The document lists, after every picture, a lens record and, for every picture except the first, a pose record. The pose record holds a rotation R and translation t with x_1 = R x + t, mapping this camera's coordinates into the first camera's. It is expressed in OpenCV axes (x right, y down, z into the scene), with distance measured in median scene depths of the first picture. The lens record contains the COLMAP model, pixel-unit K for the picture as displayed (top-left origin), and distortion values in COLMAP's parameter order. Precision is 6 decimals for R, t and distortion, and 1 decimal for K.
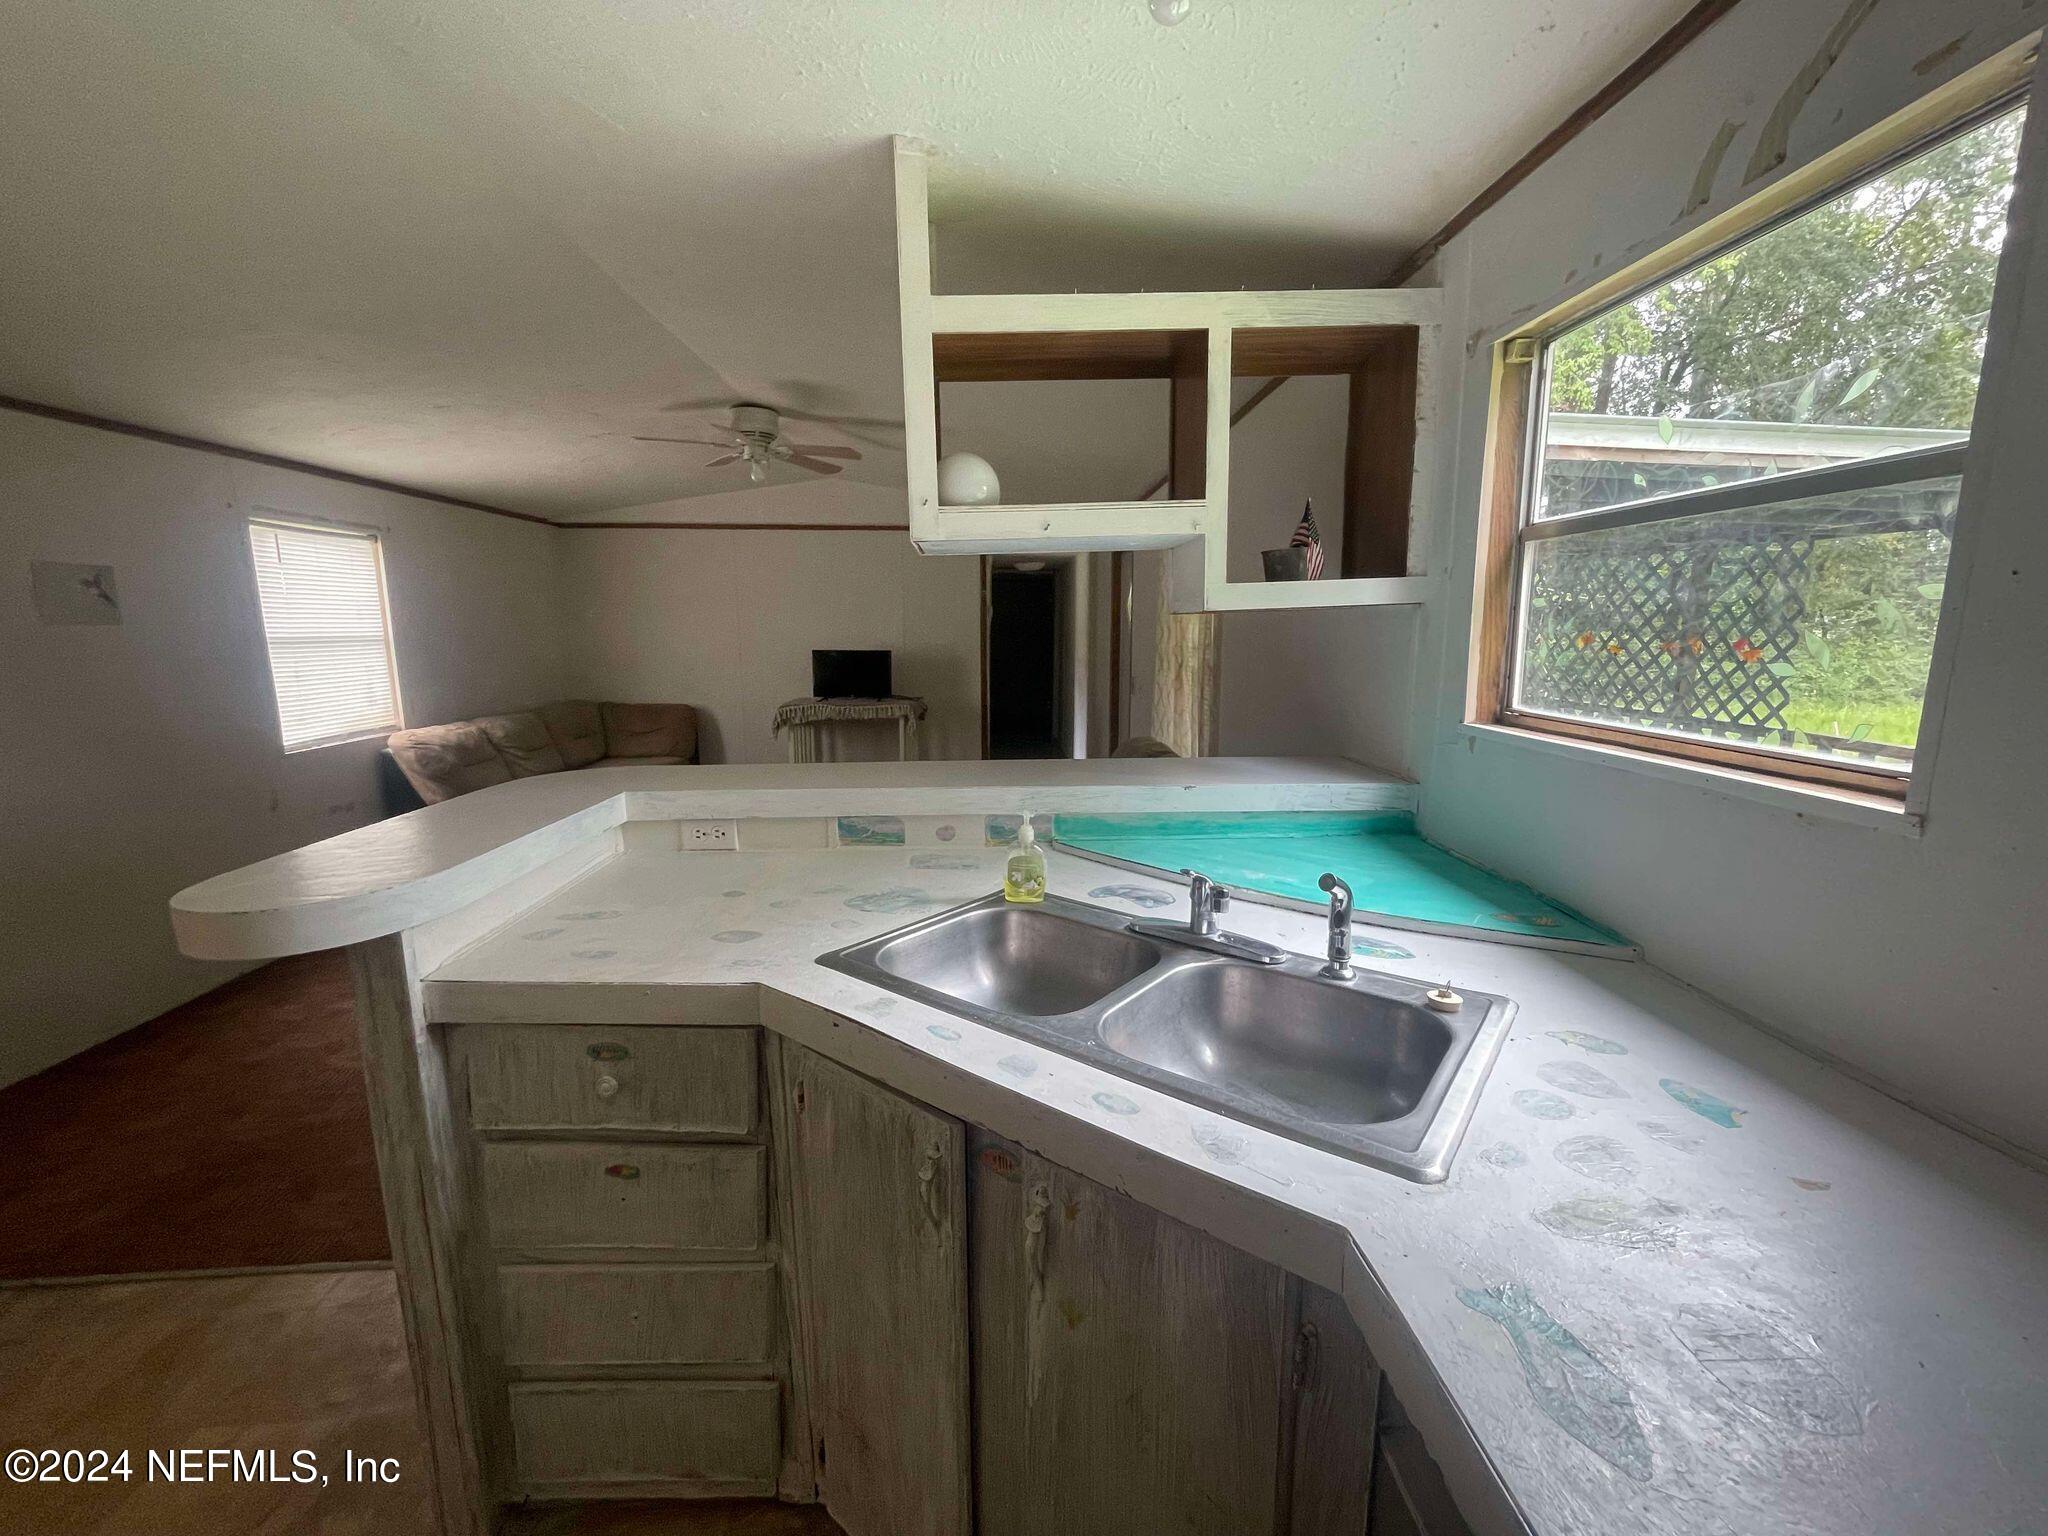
lens RADIAL K [[827.0, 0, 1022.4], [0, 827.0, 763.0], [0, 0, 1]] dist [-0.004216, 0.000728]
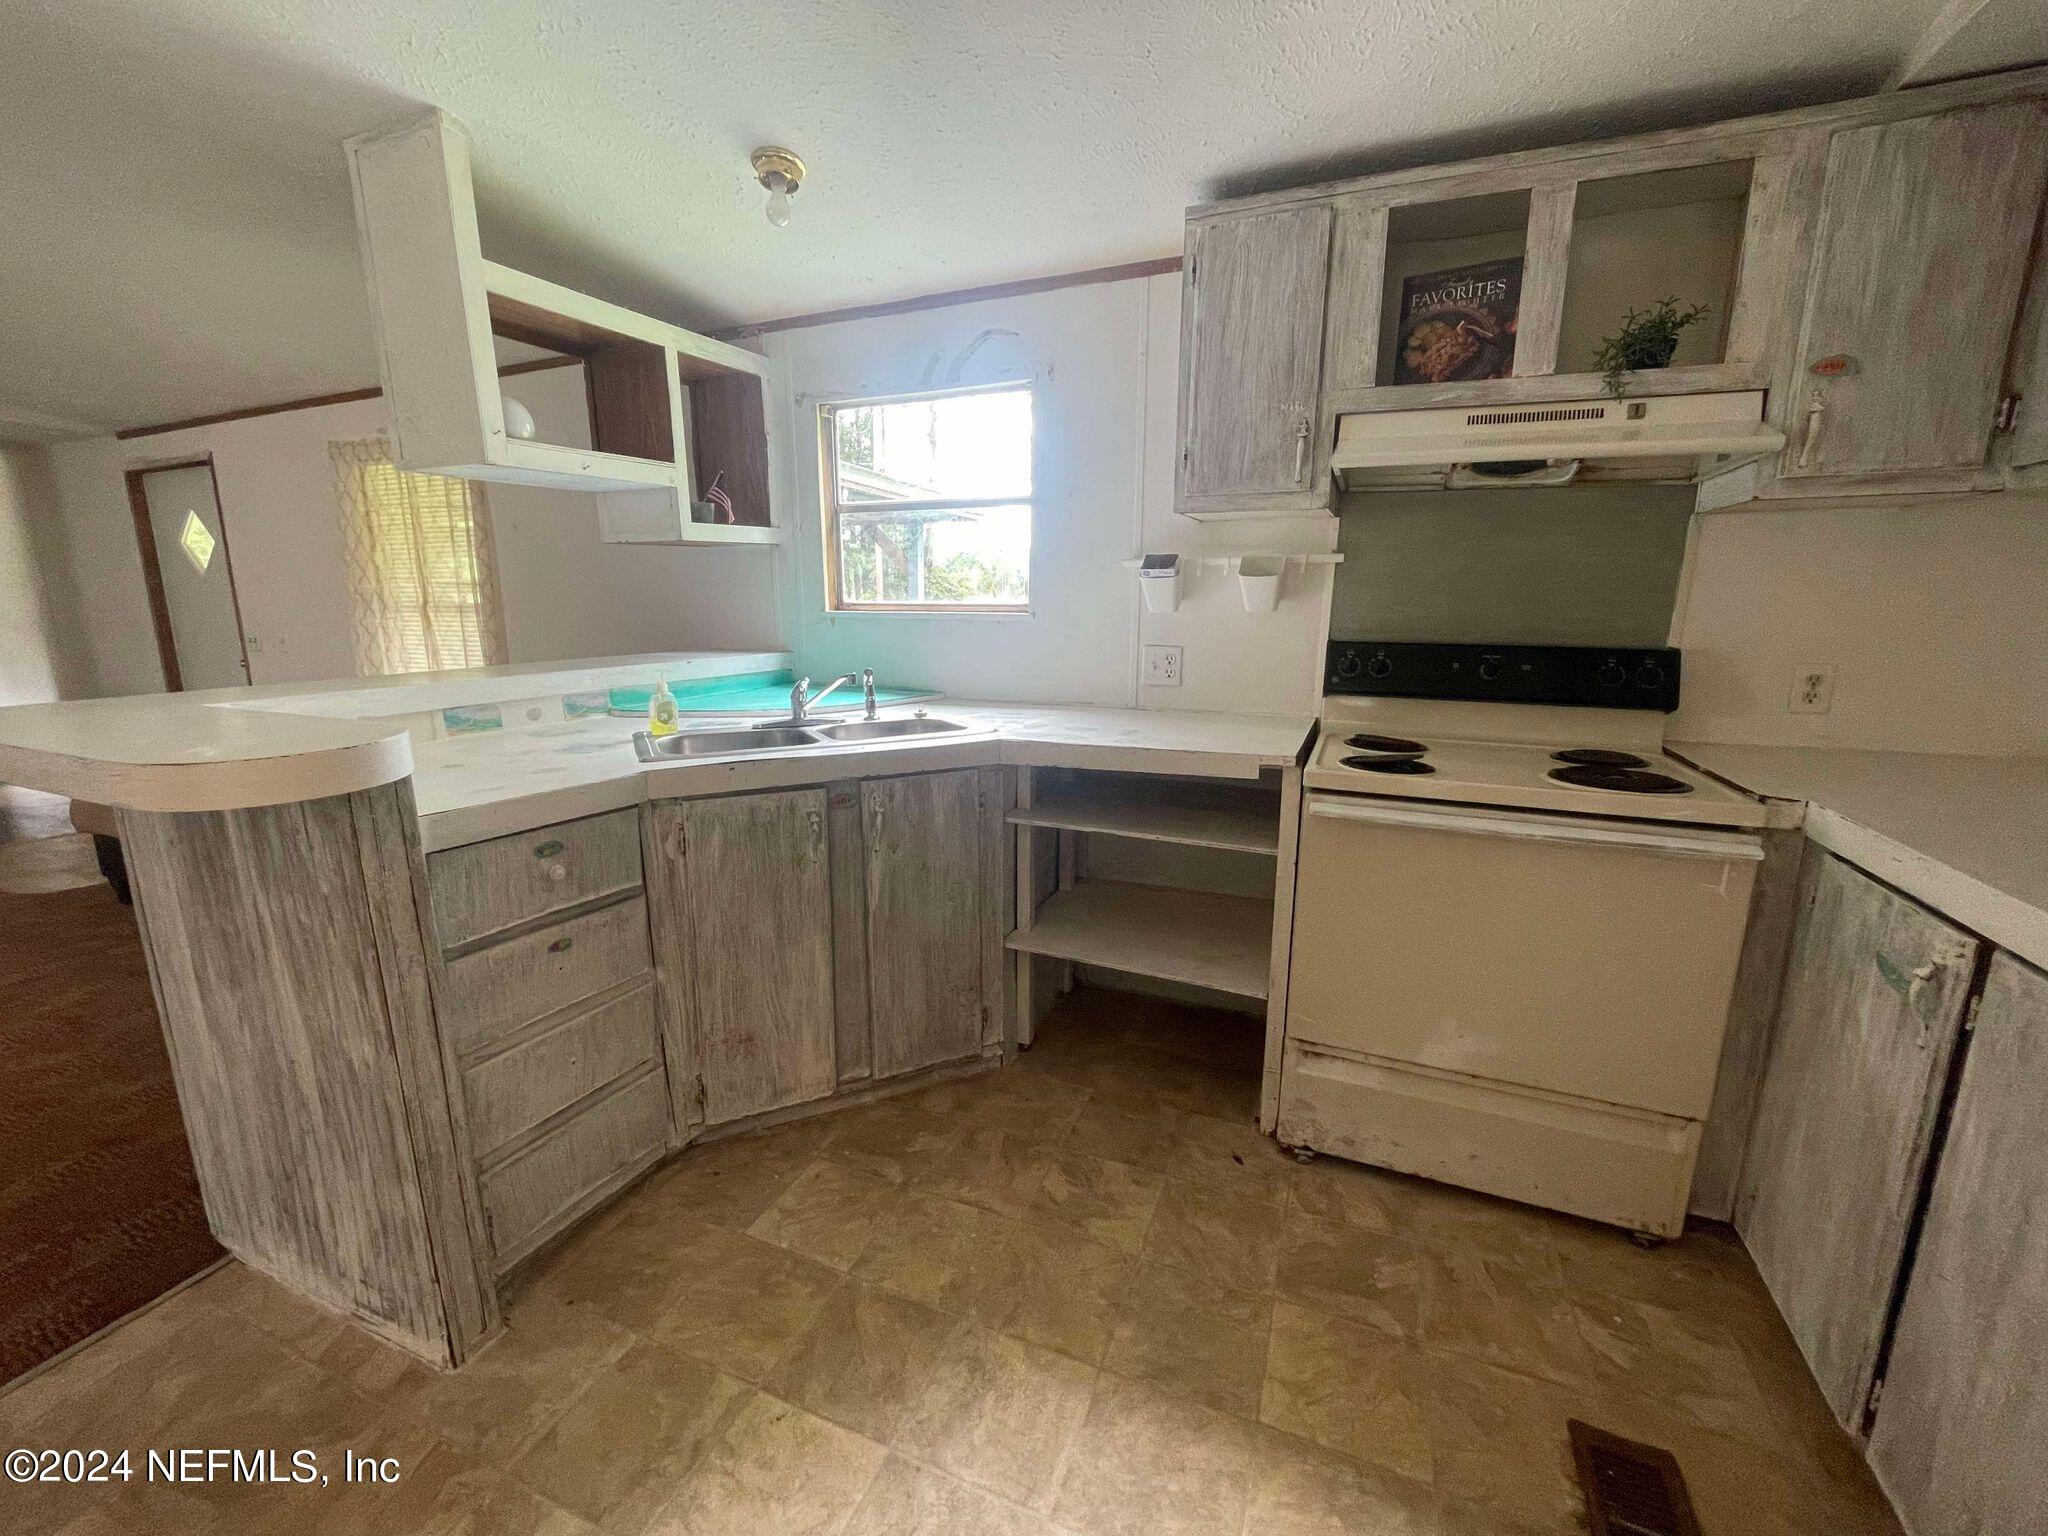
lens RADIAL K [[827.0, 0, 1023.2], [0, 827.0, 763.7], [0, 0, 1]] dist [-0.004216, 0.000728]
pose [[0.429267, -0.173965, 0.886265, -0.865489], [0.143510, 0.981946, 0.123236, 0.109609], [-0.891703, 0.074287, 0.446483, -0.165615]]
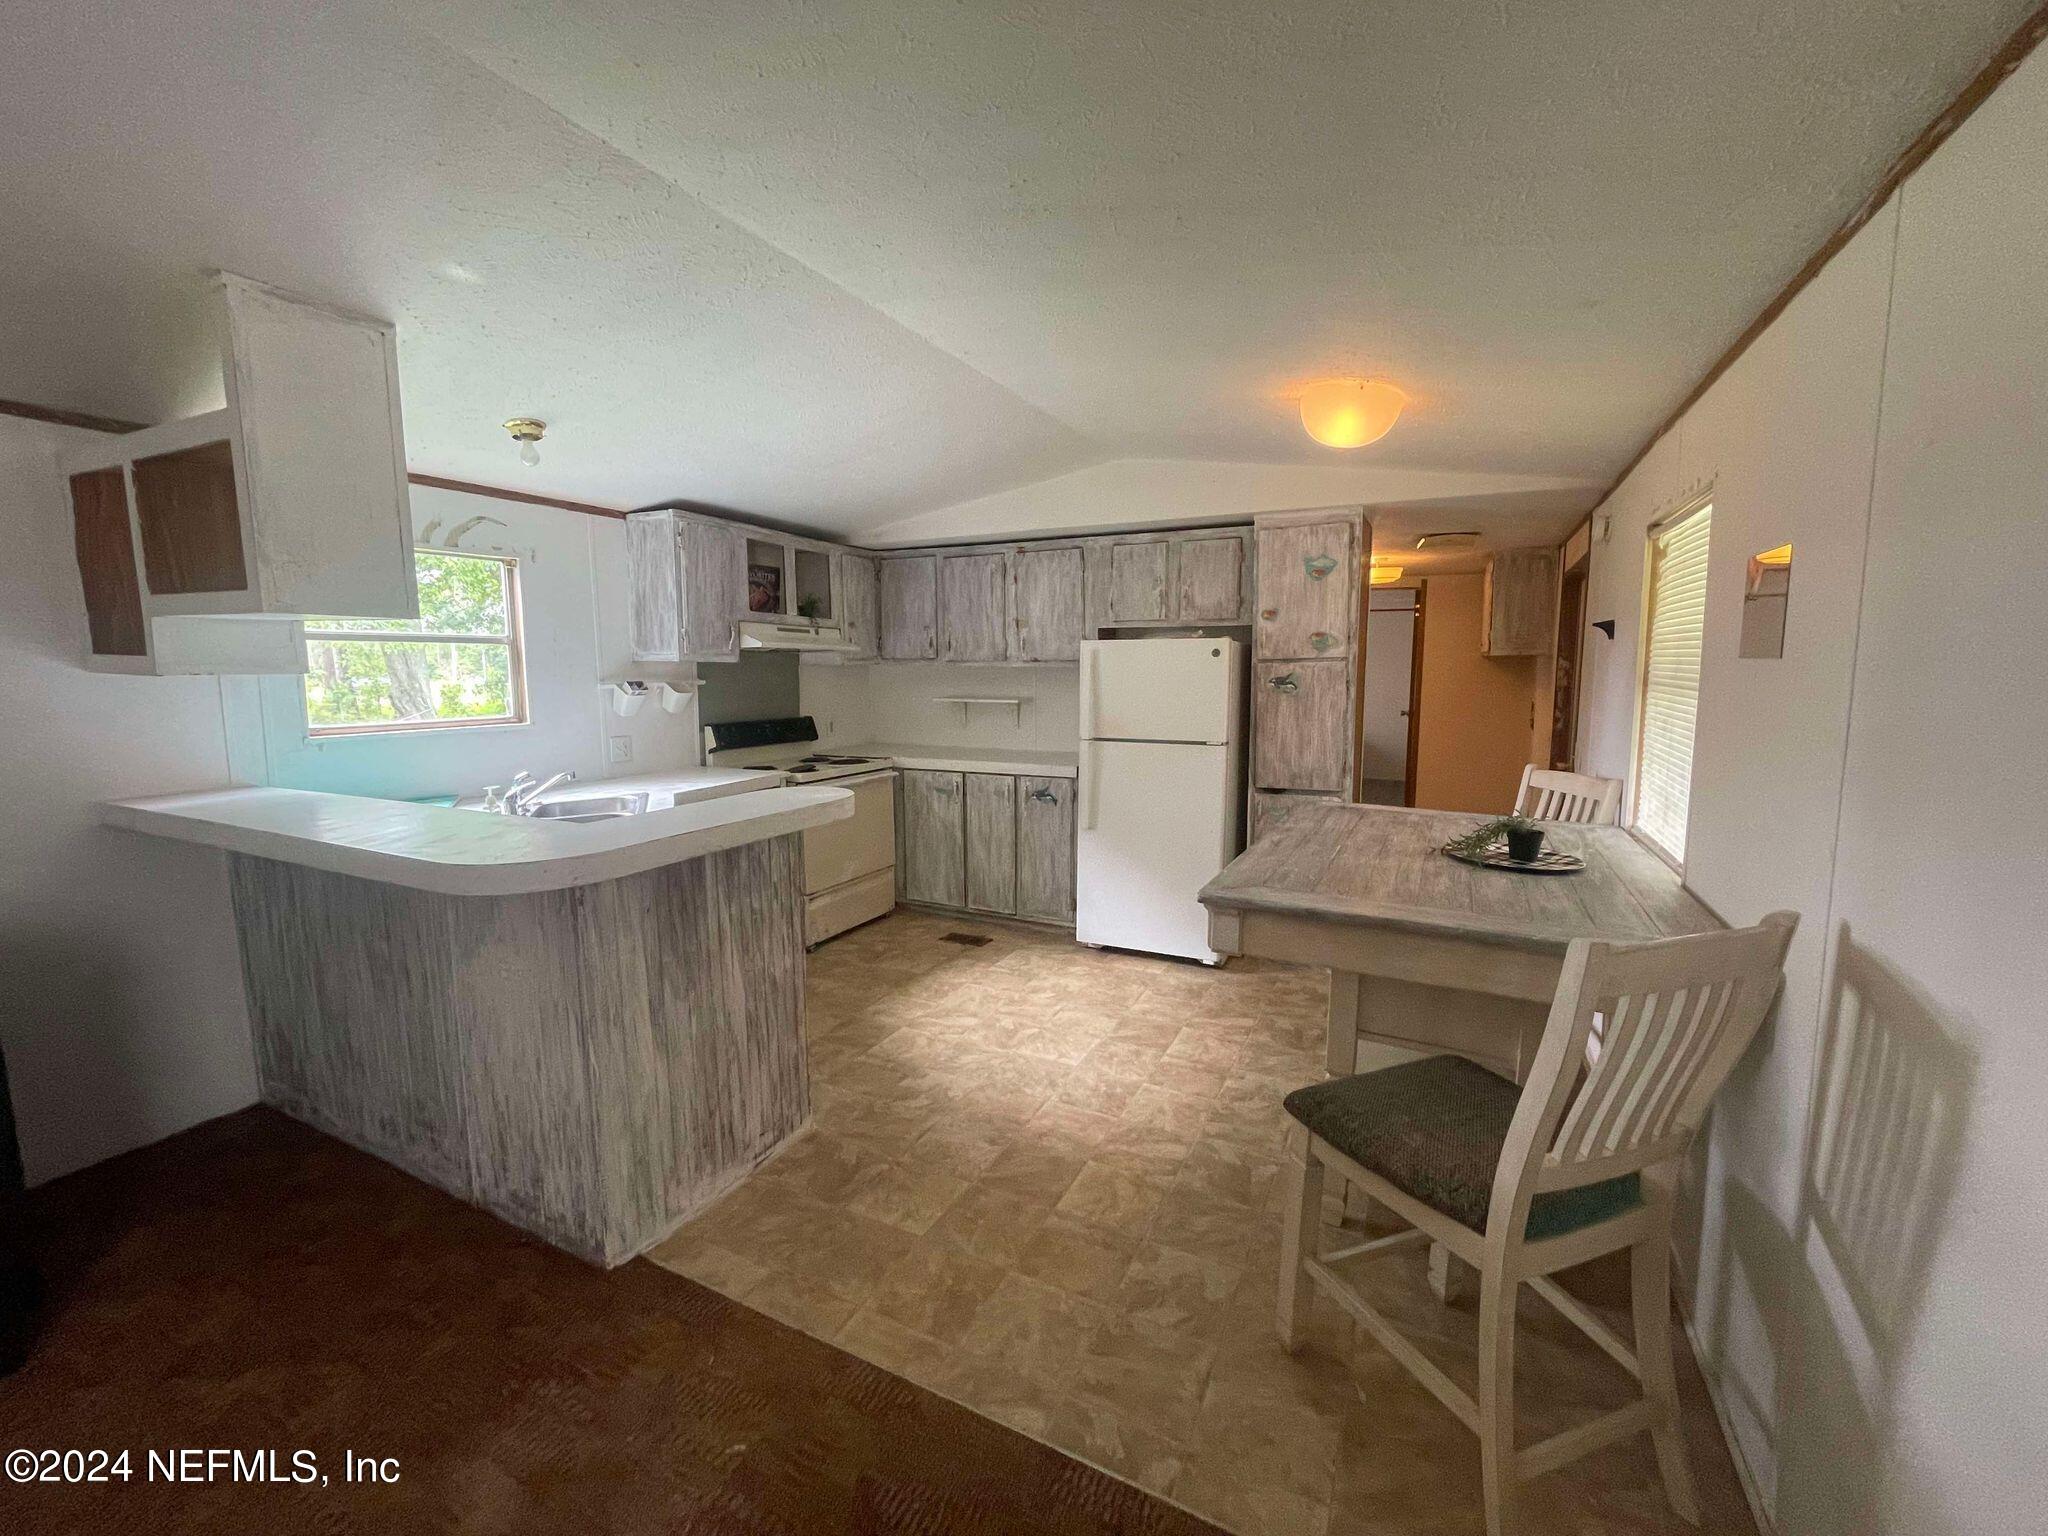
lens RADIAL K [[827.0, 0, 1022.8], [0, 827.0, 765.6], [0, 0, 1]] dist [-0.004216, 0.000728]
pose [[-0.870499, -0.045260, 0.490084, -1.527053], [0.092844, 0.962783, 0.253827, -0.270230], [-0.483333, 0.266458, -0.833900, 1.593128]]
